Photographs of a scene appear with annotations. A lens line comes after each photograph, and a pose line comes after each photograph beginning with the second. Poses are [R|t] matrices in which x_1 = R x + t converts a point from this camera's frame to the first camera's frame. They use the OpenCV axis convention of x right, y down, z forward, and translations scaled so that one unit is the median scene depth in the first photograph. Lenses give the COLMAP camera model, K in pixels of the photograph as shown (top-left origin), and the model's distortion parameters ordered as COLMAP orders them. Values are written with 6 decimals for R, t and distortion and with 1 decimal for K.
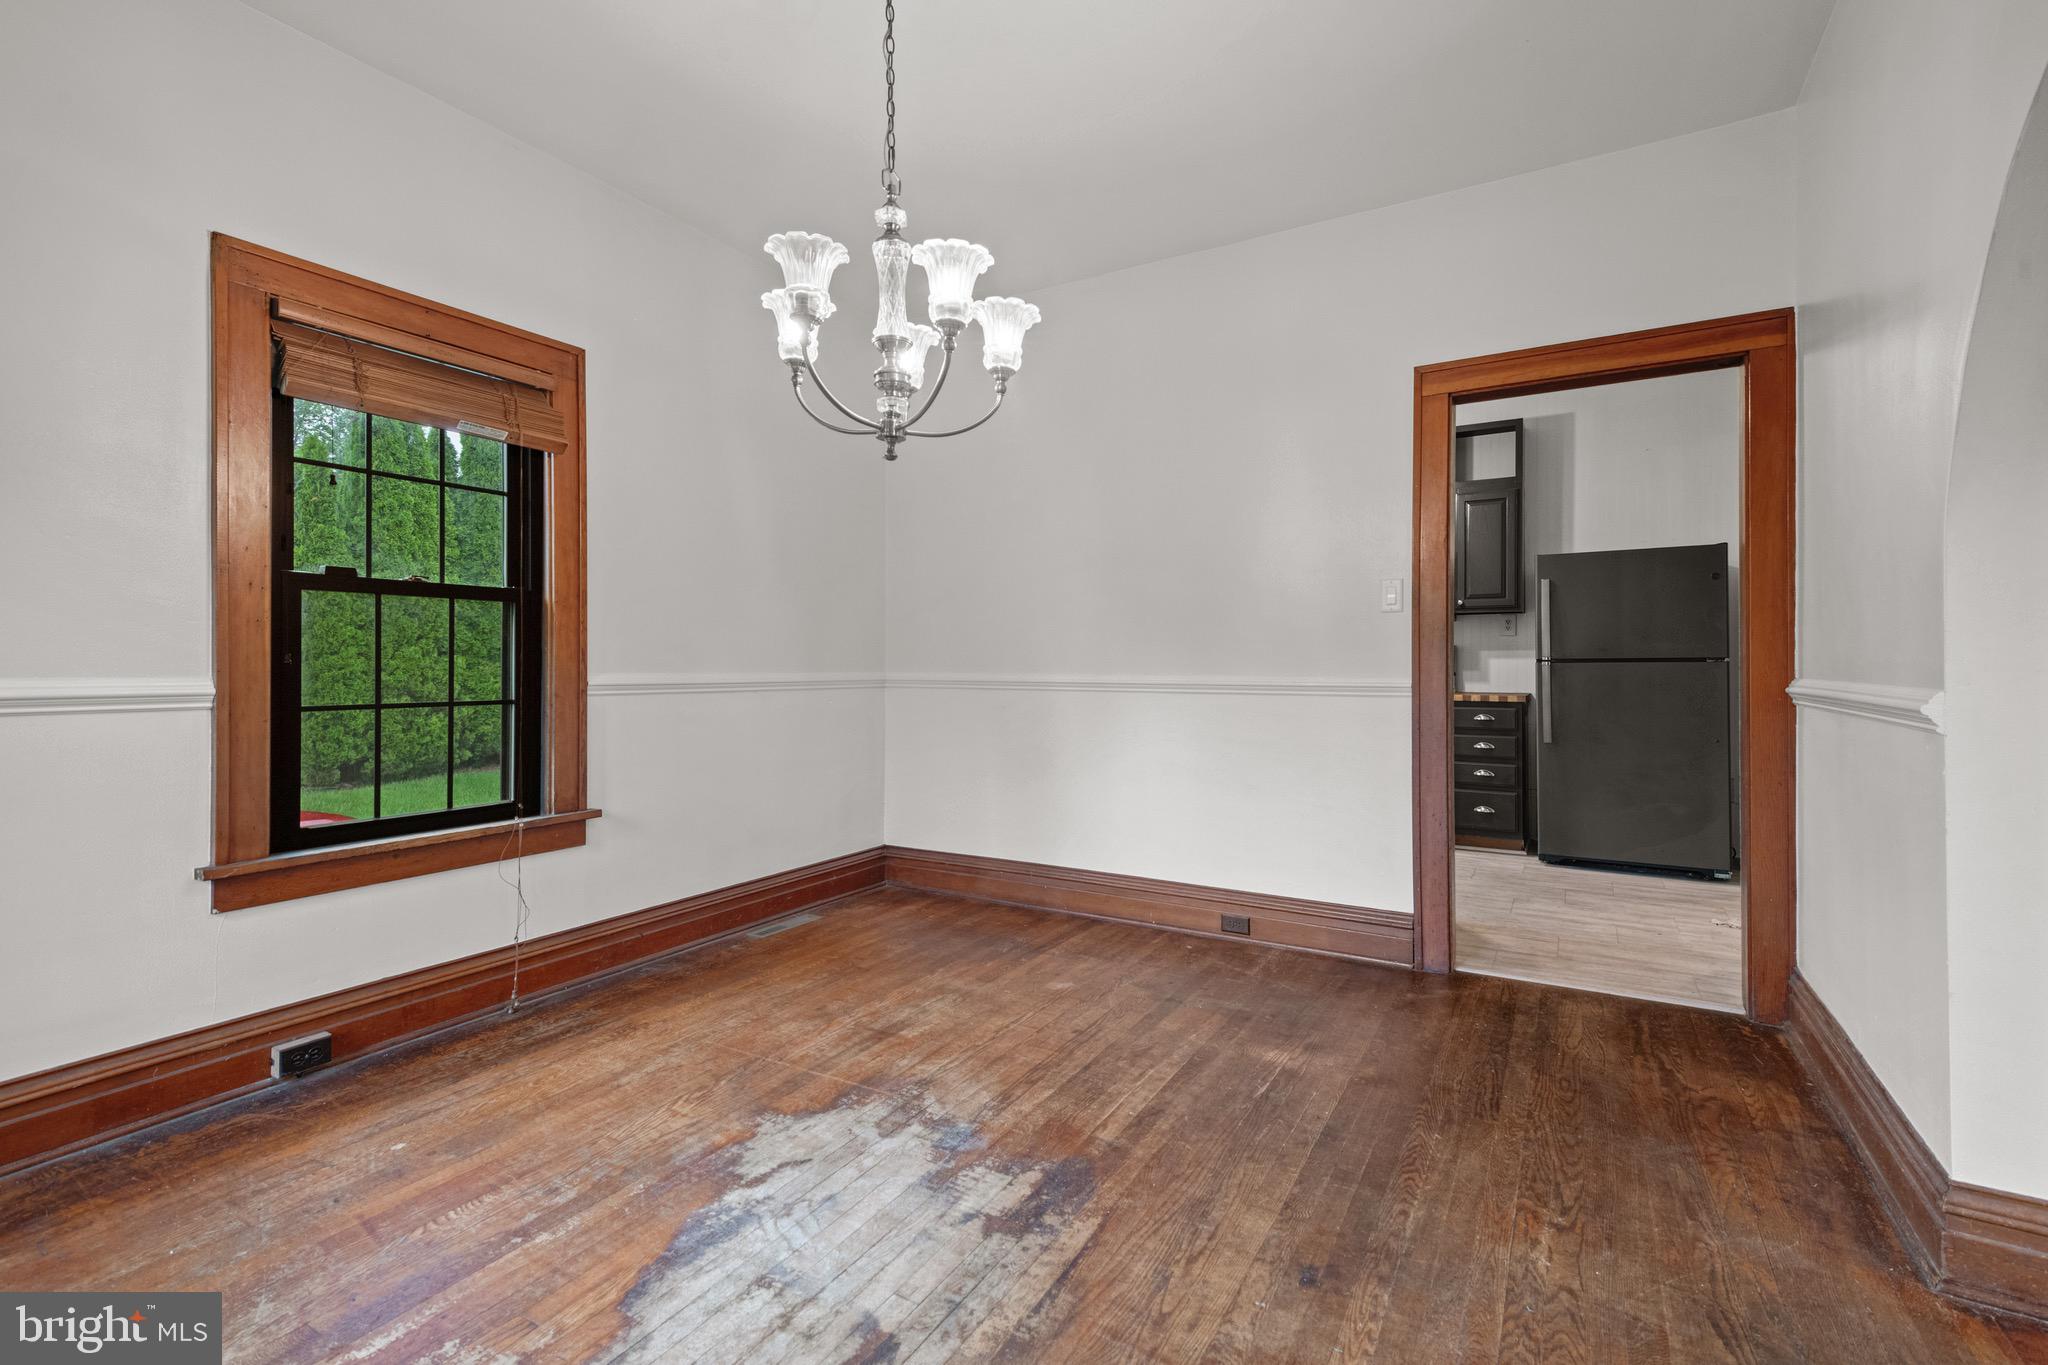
lens RADIAL K [[941.7, 0, 1031.5], [0, 941.7, 670.8], [0, 0, 1]] dist [0.026509, -0.011267]
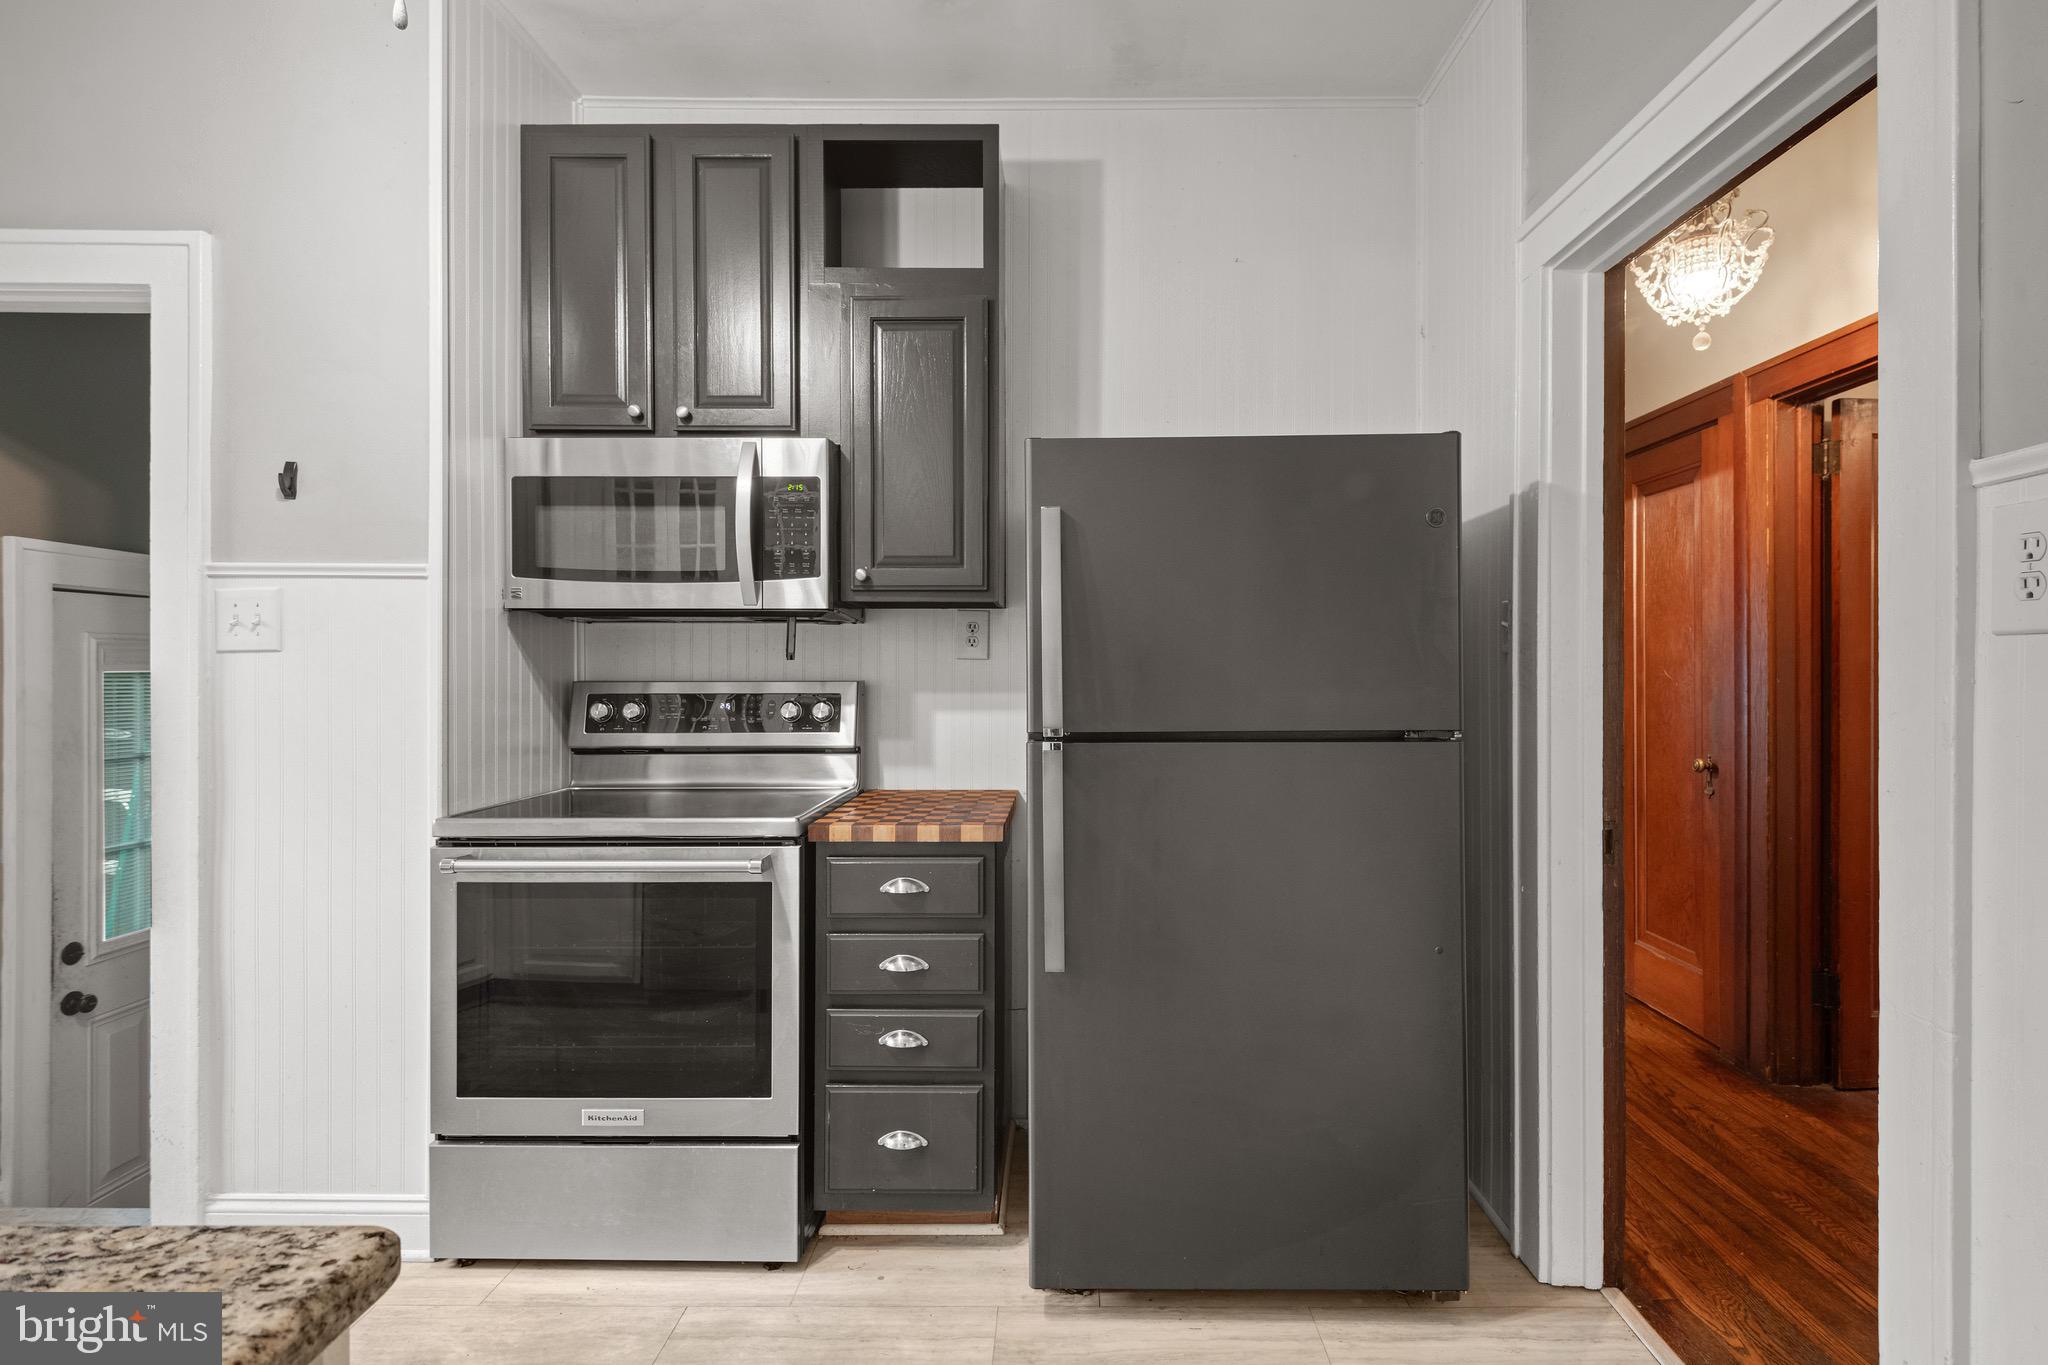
lens RADIAL K [[941.7, 0, 1035.1], [0, 941.7, 663.2], [0, 0, 1]] dist [0.026509, -0.011267]
pose [[0.878804, 0.006639, 0.477136, 0.345626], [-0.001906, 0.999944, -0.010403, -0.032799], [-0.477178, 0.008233, 0.878768, 0.650223]]
